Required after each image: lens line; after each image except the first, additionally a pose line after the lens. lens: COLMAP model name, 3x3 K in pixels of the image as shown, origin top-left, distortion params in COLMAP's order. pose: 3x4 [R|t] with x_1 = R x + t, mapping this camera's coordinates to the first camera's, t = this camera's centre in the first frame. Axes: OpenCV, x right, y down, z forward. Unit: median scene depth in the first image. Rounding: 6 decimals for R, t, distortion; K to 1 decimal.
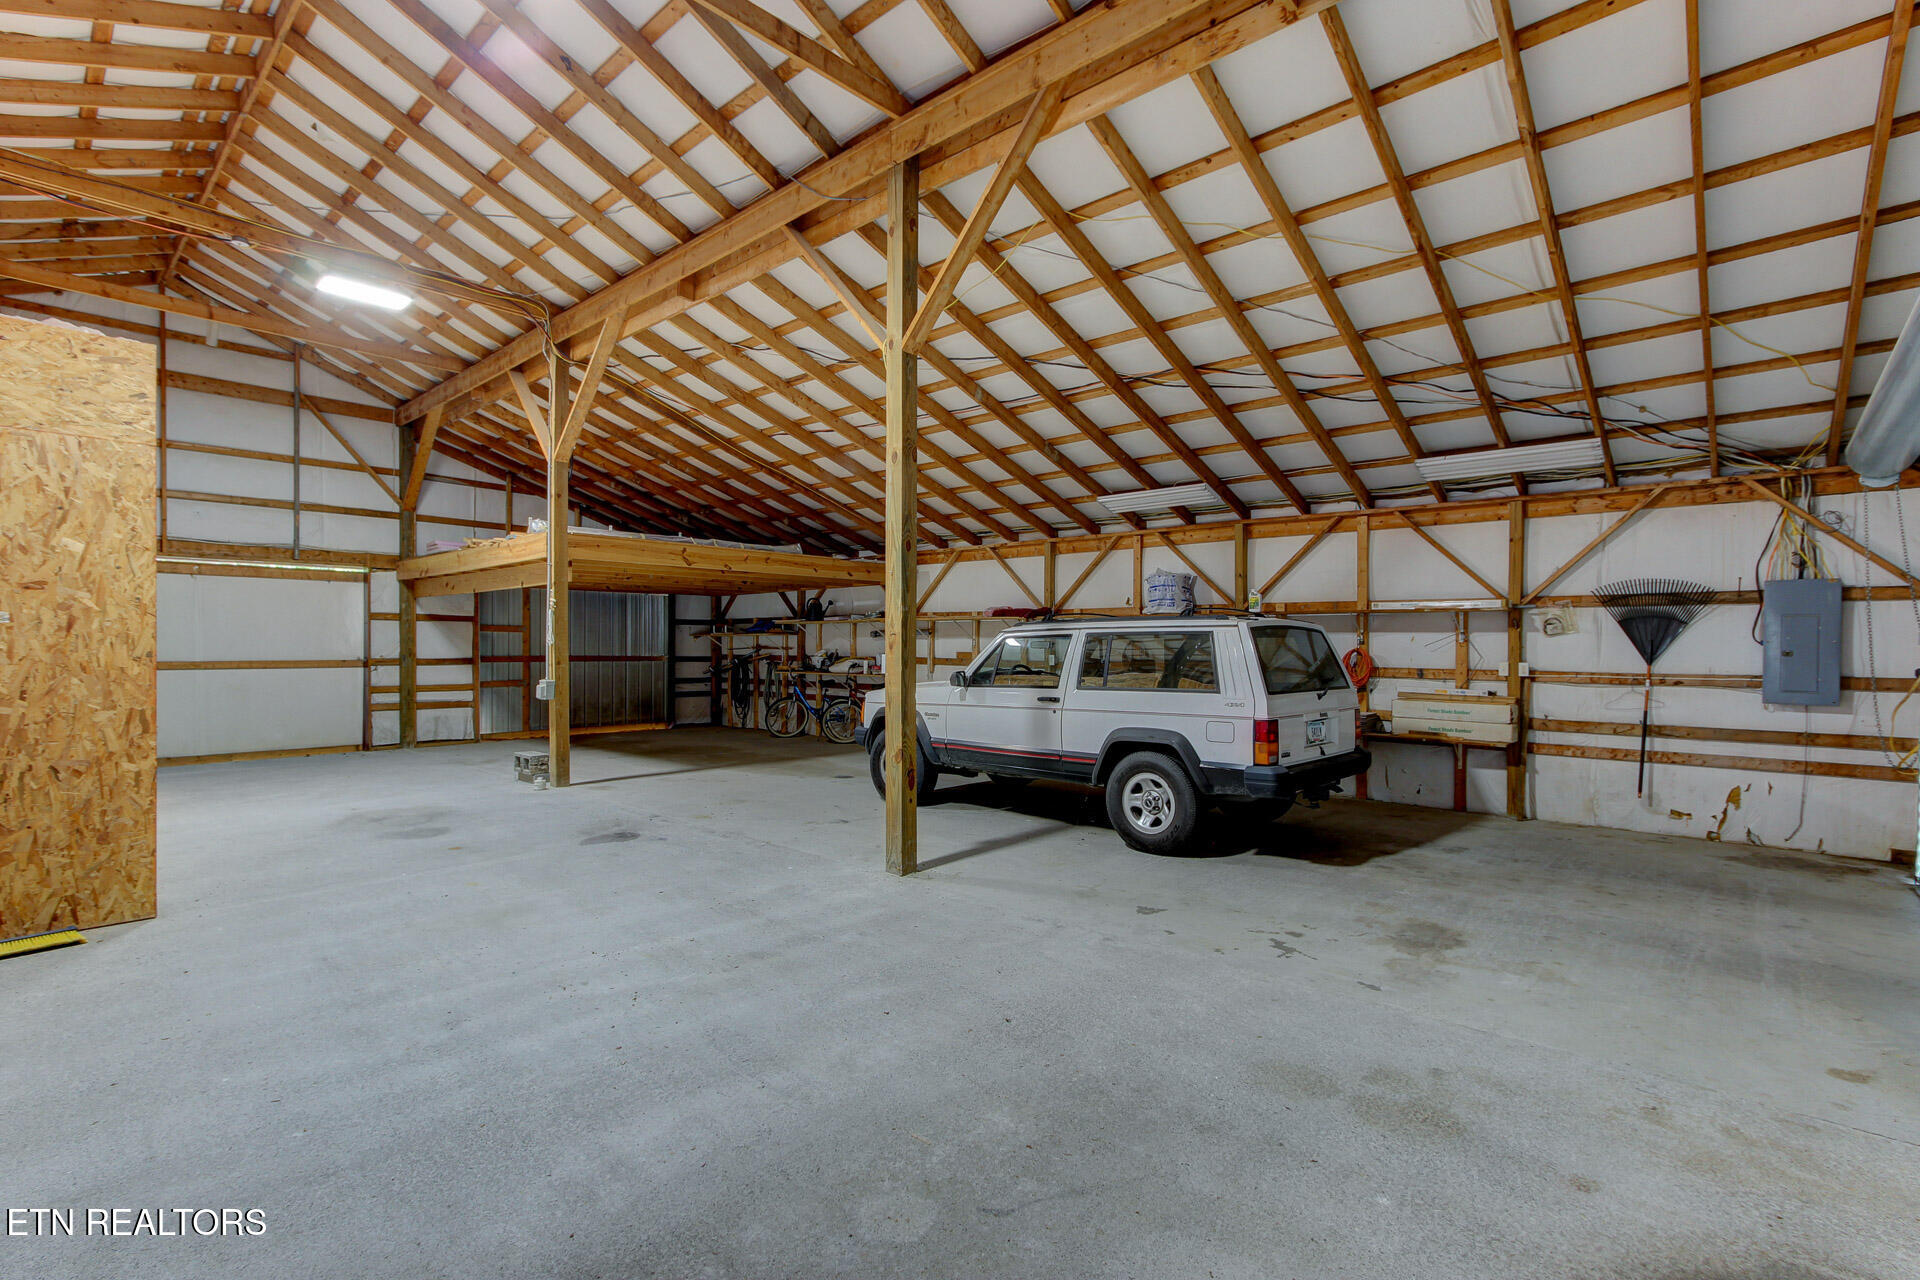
lens RADIAL K [[878.7, 0, 973.5], [0, 878.7, 650.0], [0, 0, 1]] dist [-0.004053, 0.002316]
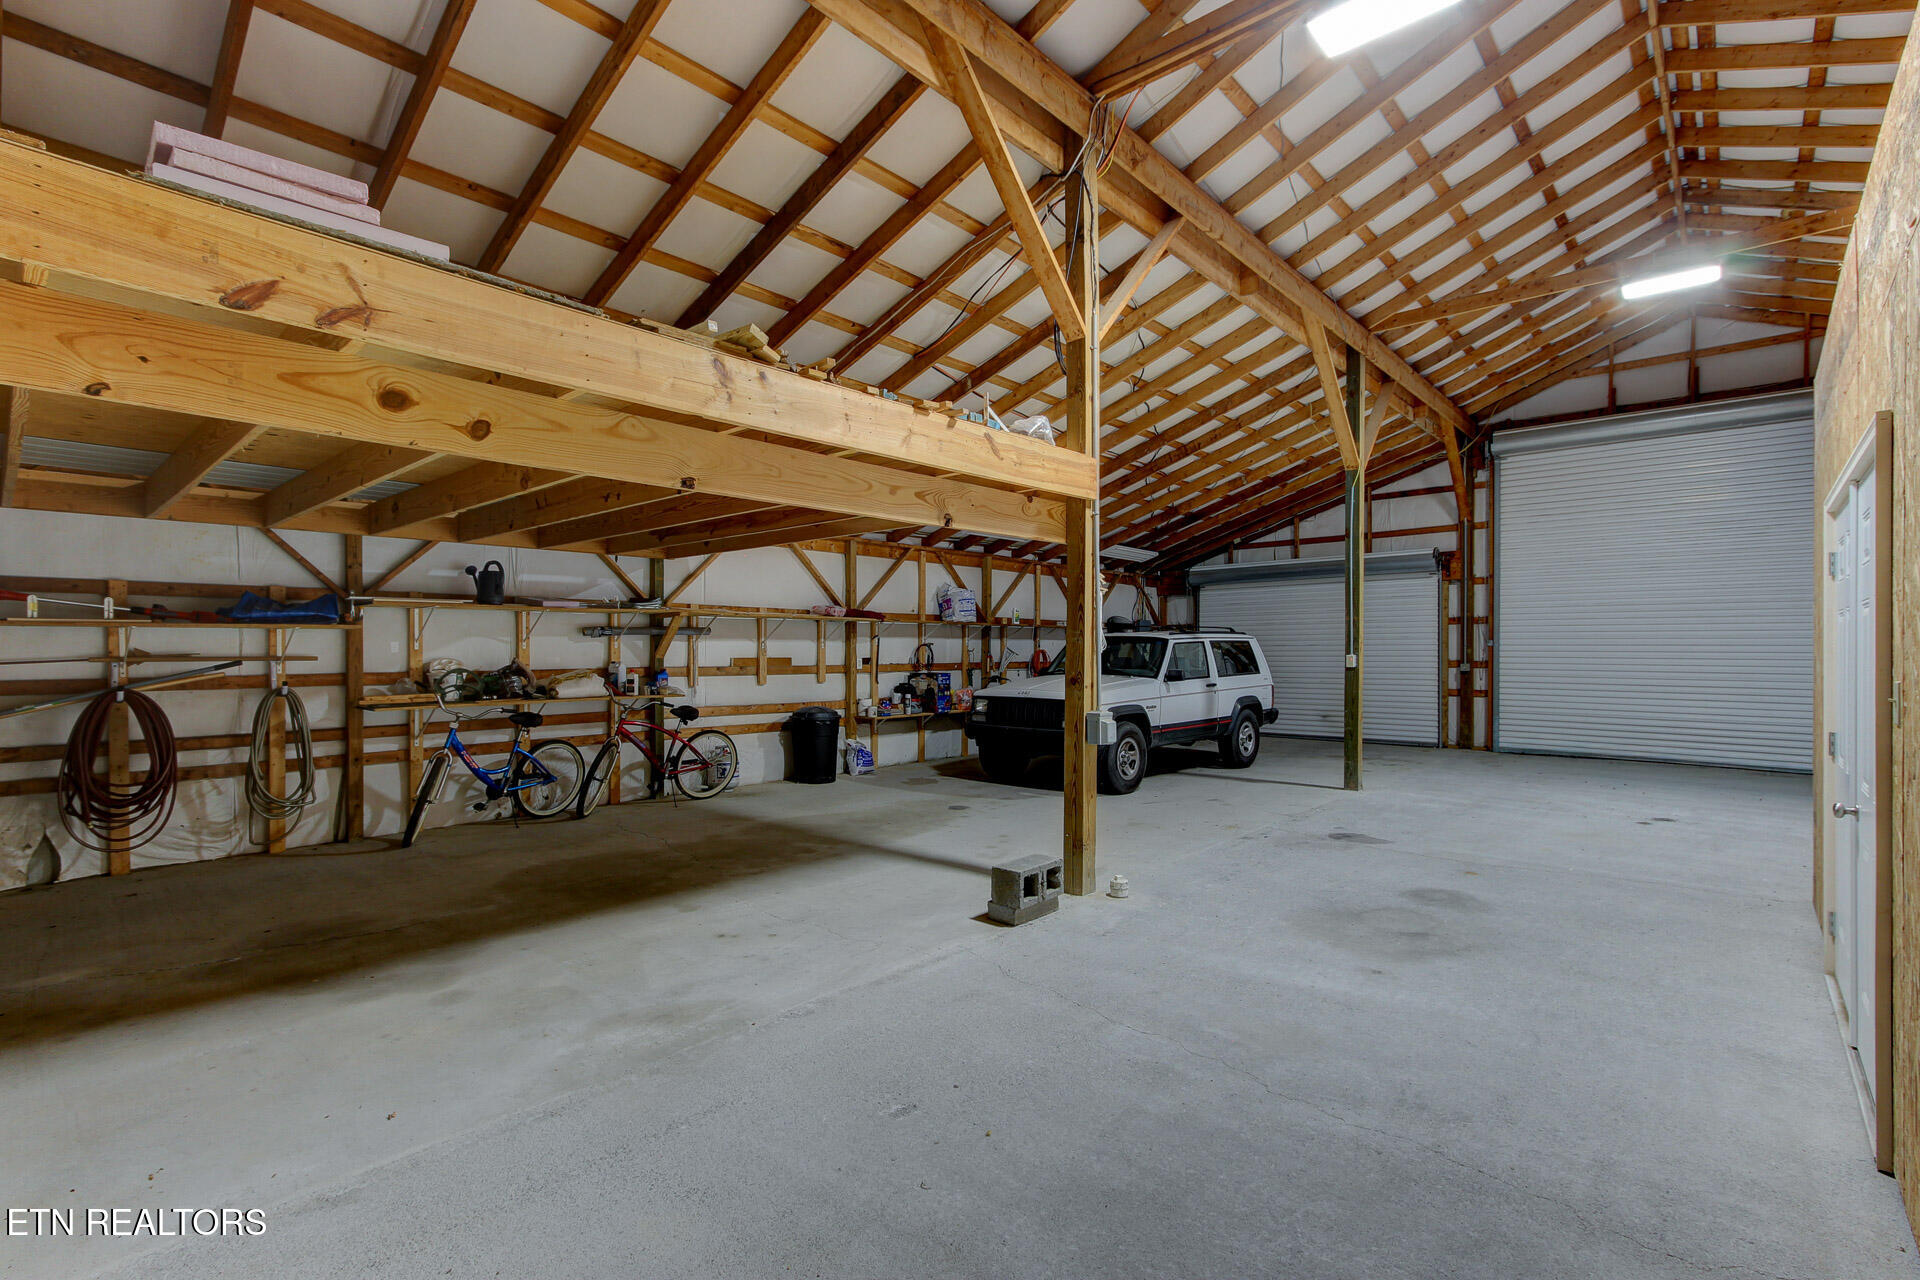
lens RADIAL K [[878.7, 0, 958.3], [0, 878.7, 656.0], [0, 0, 1]] dist [-0.004053, 0.002316]
pose [[0.001689, -0.013541, 0.999907, -0.842033], [0.006380, 0.999888, 0.013530, -0.009311], [-0.999978, 0.006357, 0.001775, 0.854926]]
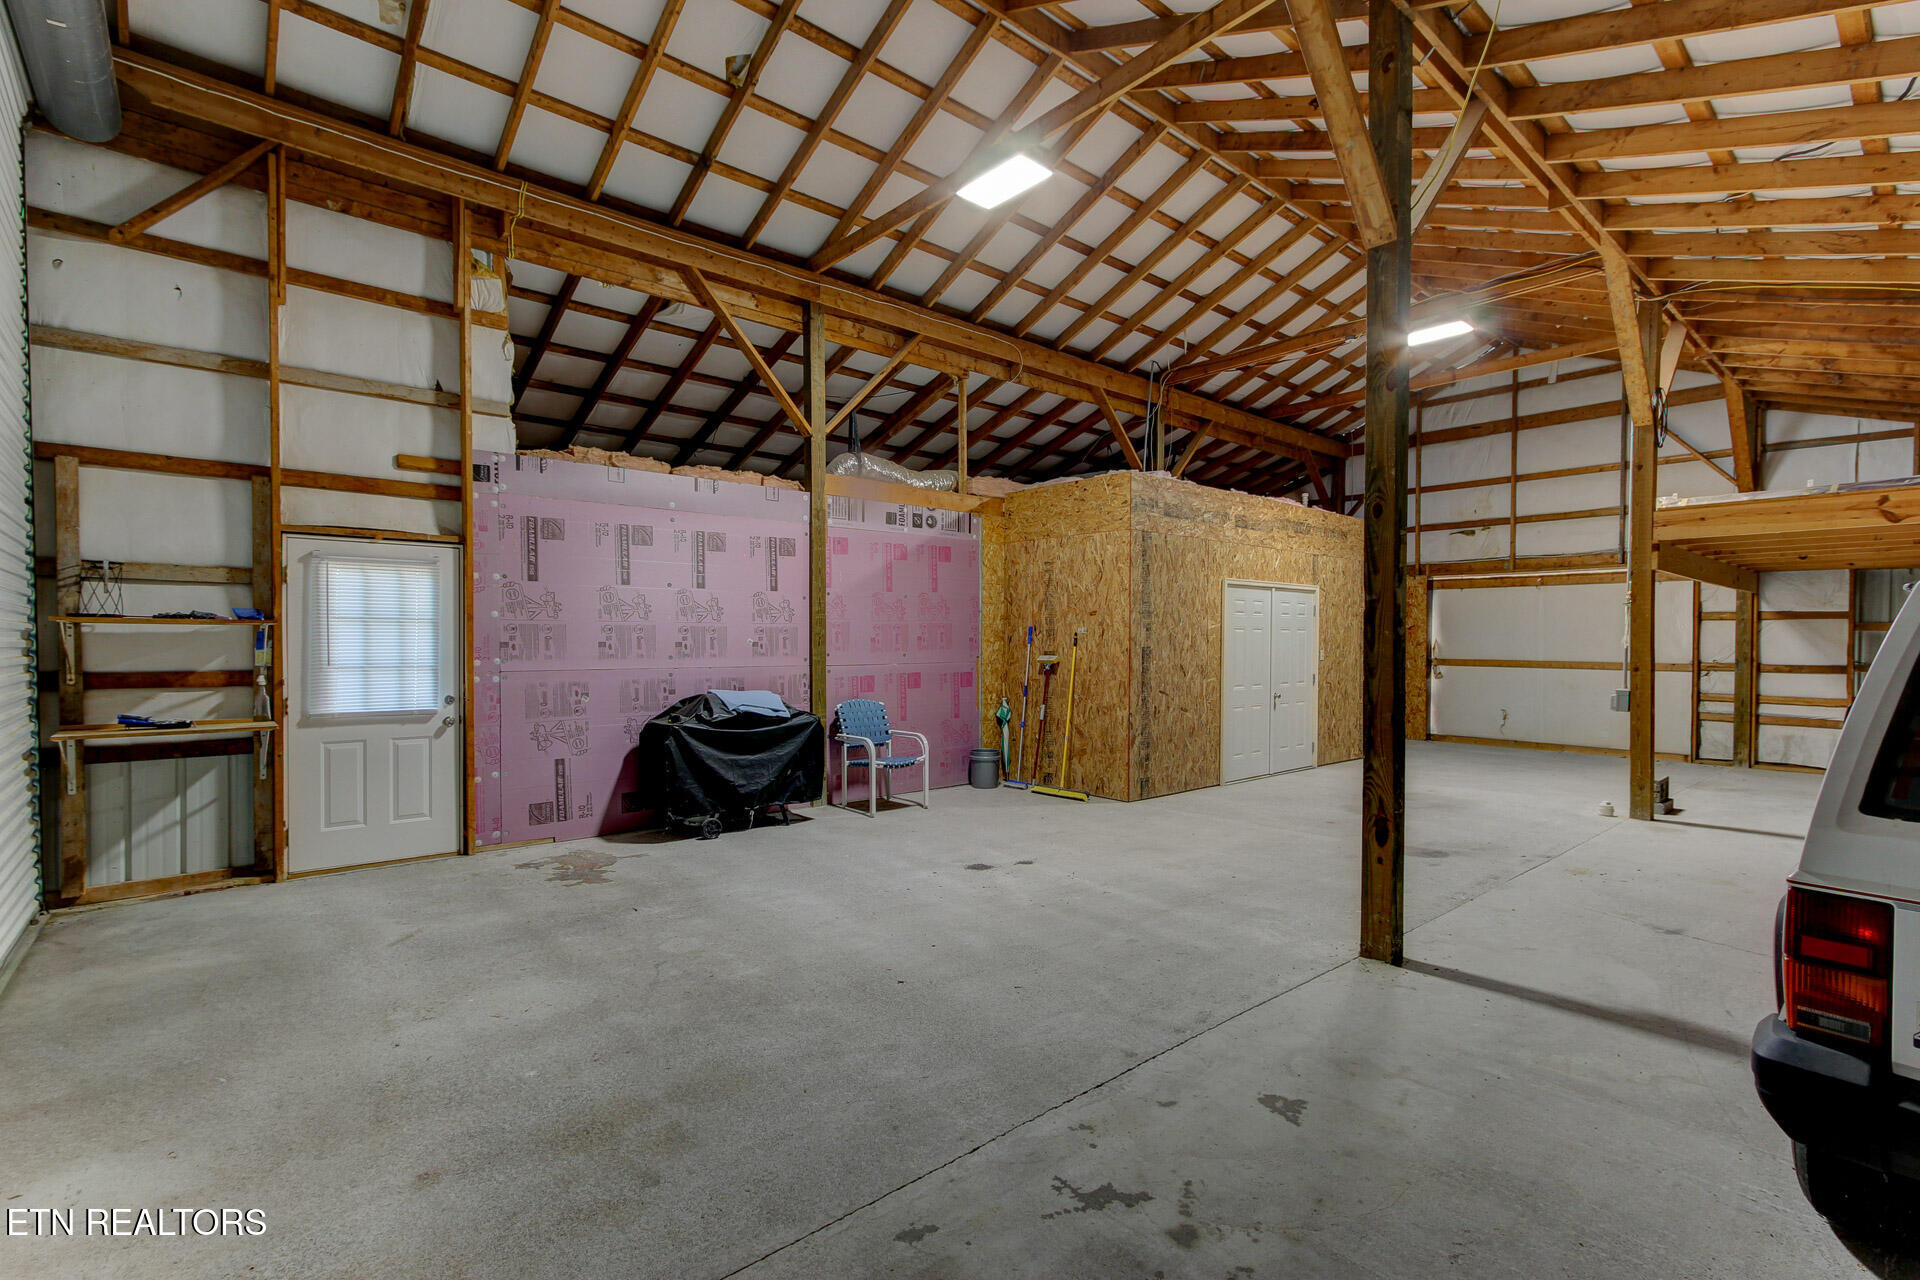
lens RADIAL K [[878.7, 0, 951.1], [0, 878.7, 647.3], [0, 0, 1]] dist [-0.004053, 0.002316]
pose [[-0.138198, 0.004138, -0.990396, 0.342341], [-0.012230, 0.999908, 0.005884, -0.002355], [0.990329, 0.012926, -0.138135, 0.368510]]
